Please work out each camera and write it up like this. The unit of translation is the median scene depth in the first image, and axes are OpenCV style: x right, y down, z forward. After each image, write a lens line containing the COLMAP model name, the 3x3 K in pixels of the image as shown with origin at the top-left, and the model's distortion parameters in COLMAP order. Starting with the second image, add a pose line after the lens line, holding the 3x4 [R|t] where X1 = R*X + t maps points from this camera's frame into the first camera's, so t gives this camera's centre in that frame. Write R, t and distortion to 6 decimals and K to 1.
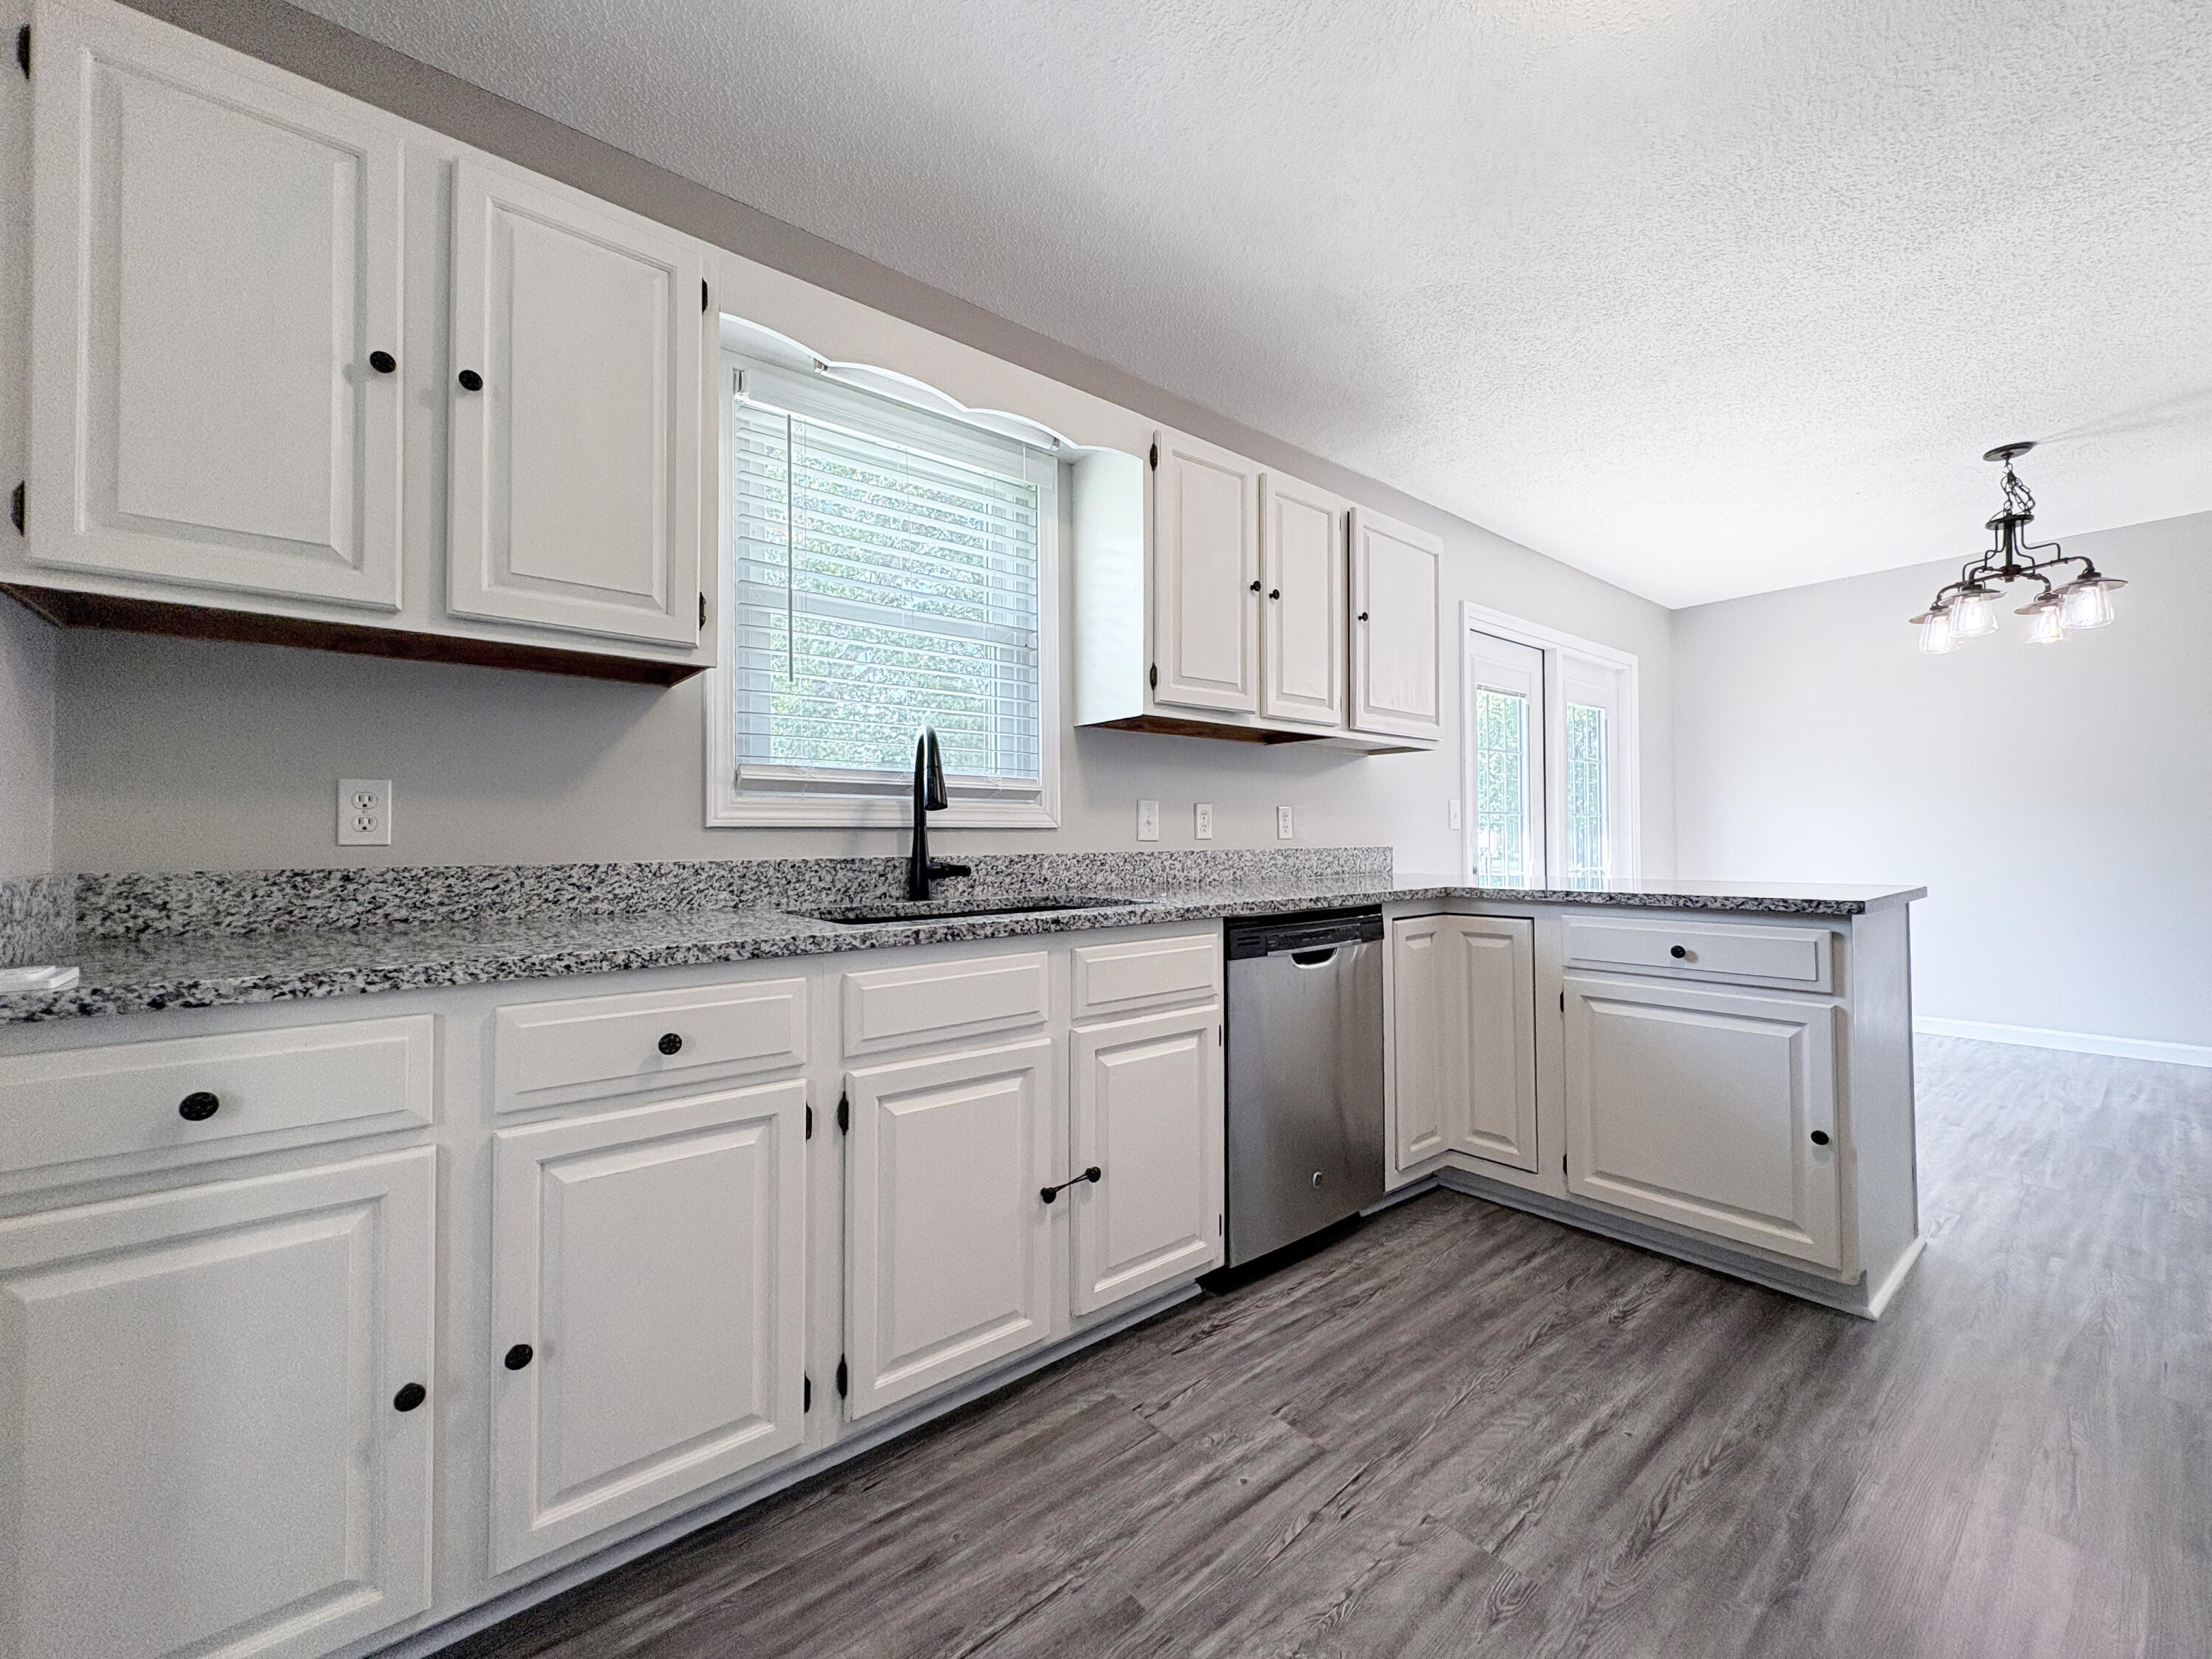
lens RADIAL K [[881.5, 0, 1108.8], [0, 881.5, 824.8], [0, 0, 1]] dist [0.001266, -0.000162]
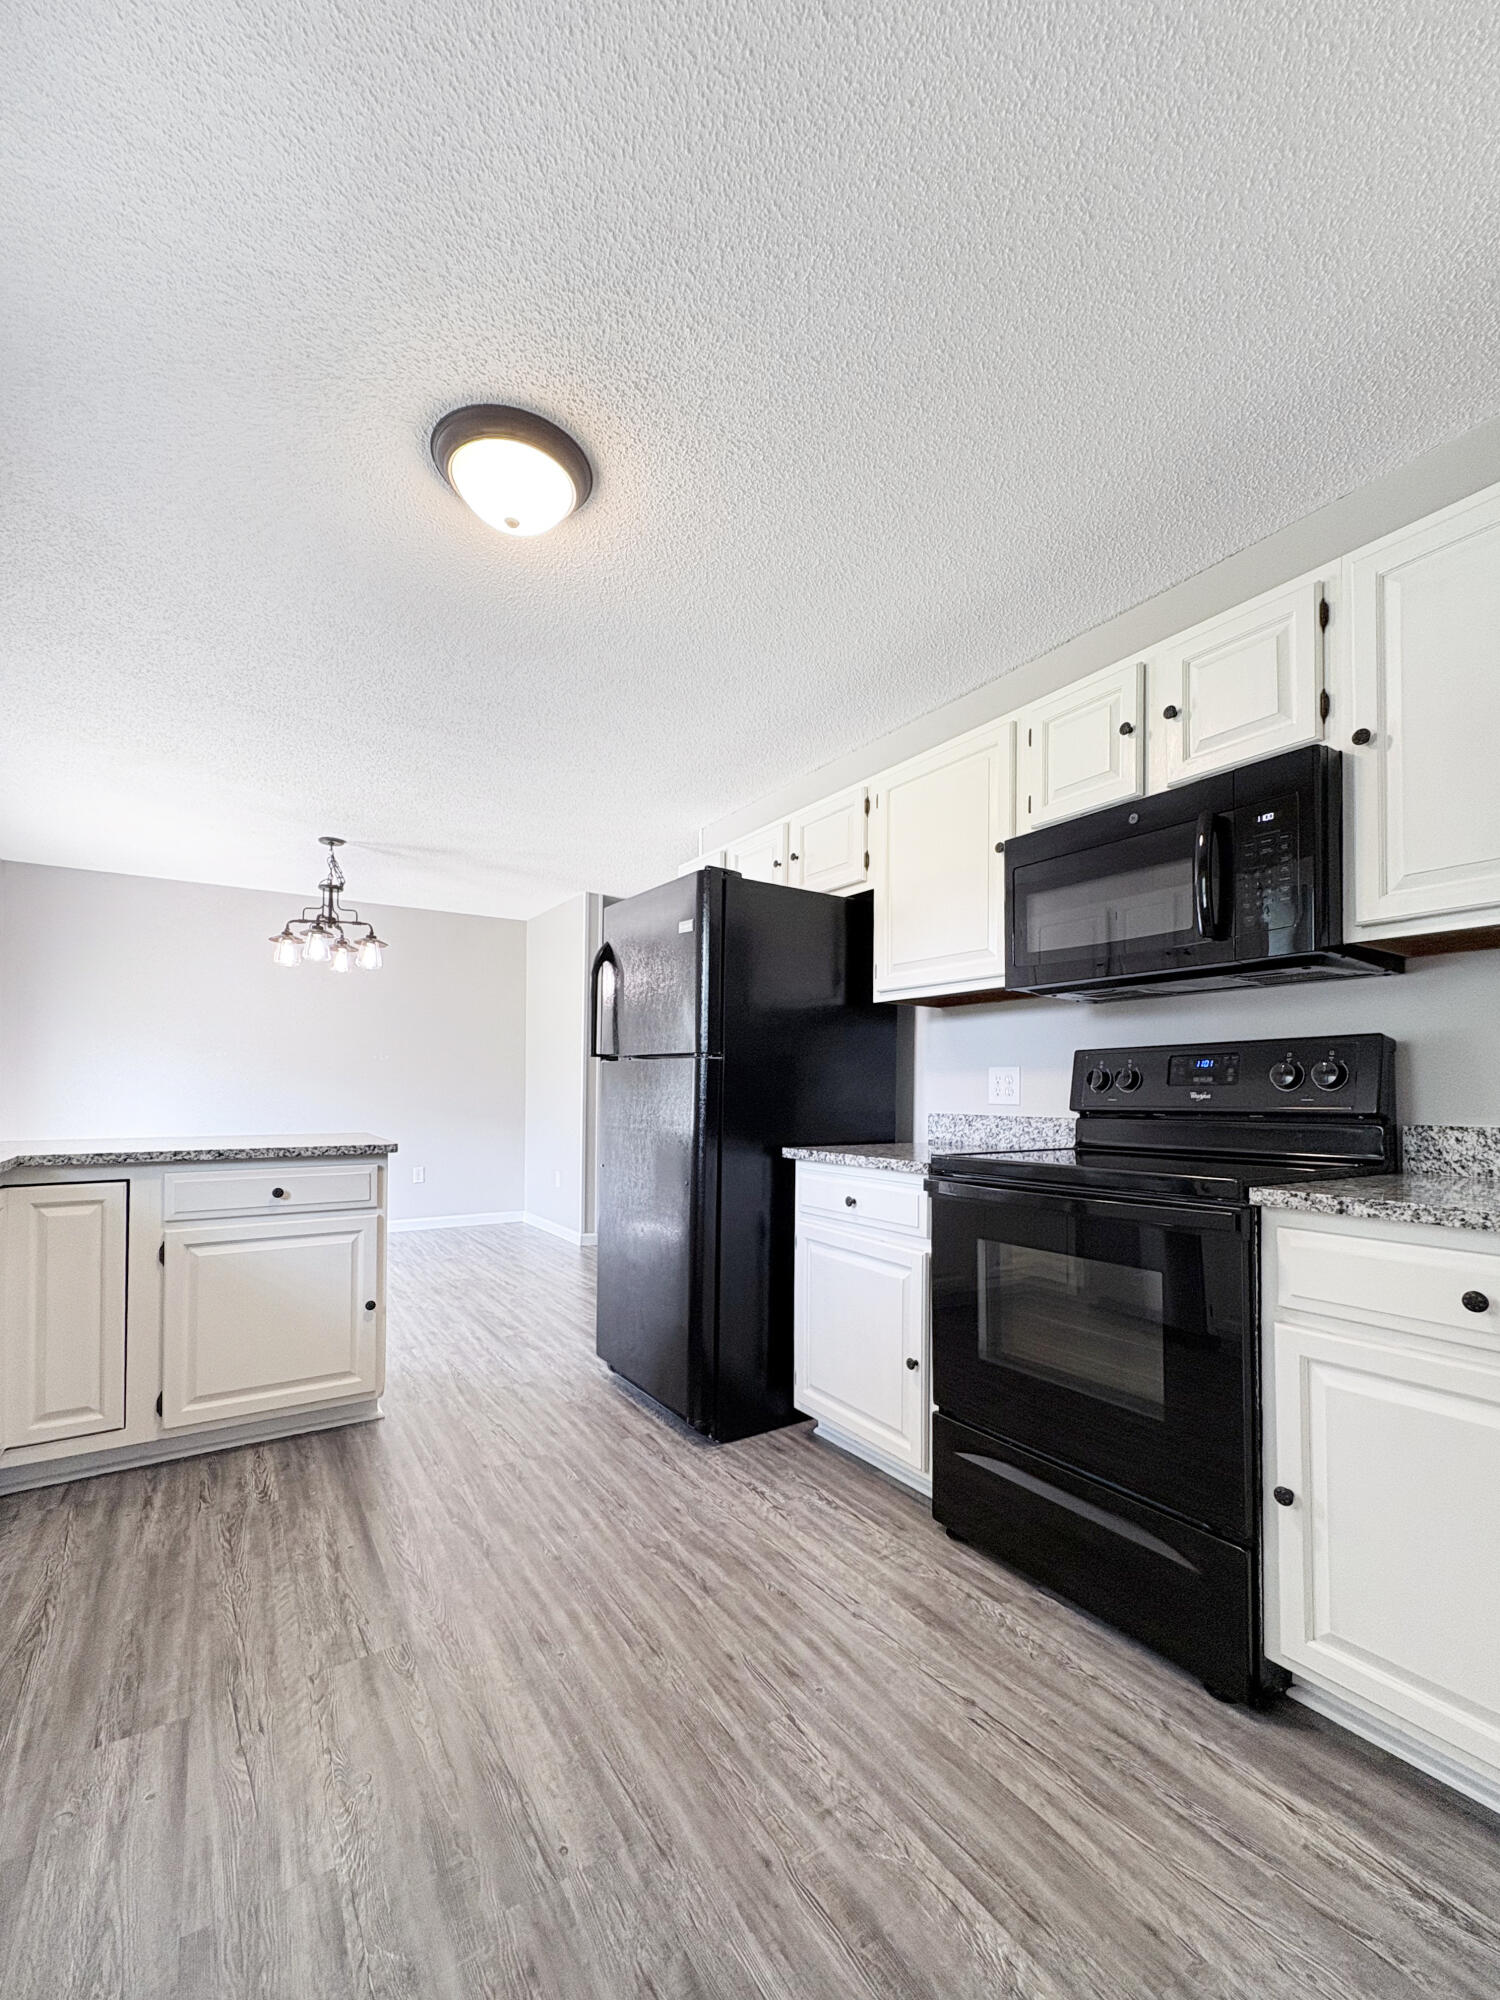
lens RADIAL K [[826.8, 0, 760.6], [0, 826.8, 1074.4], [0, 0, 1]] dist [0.000134, 0.000163]
pose [[0.102125, 0.028015, 0.994377, -0.486967], [-0.023657, 0.999389, -0.025726, -0.012141], [-0.994490, -0.020897, 0.102725, 0.201288]]
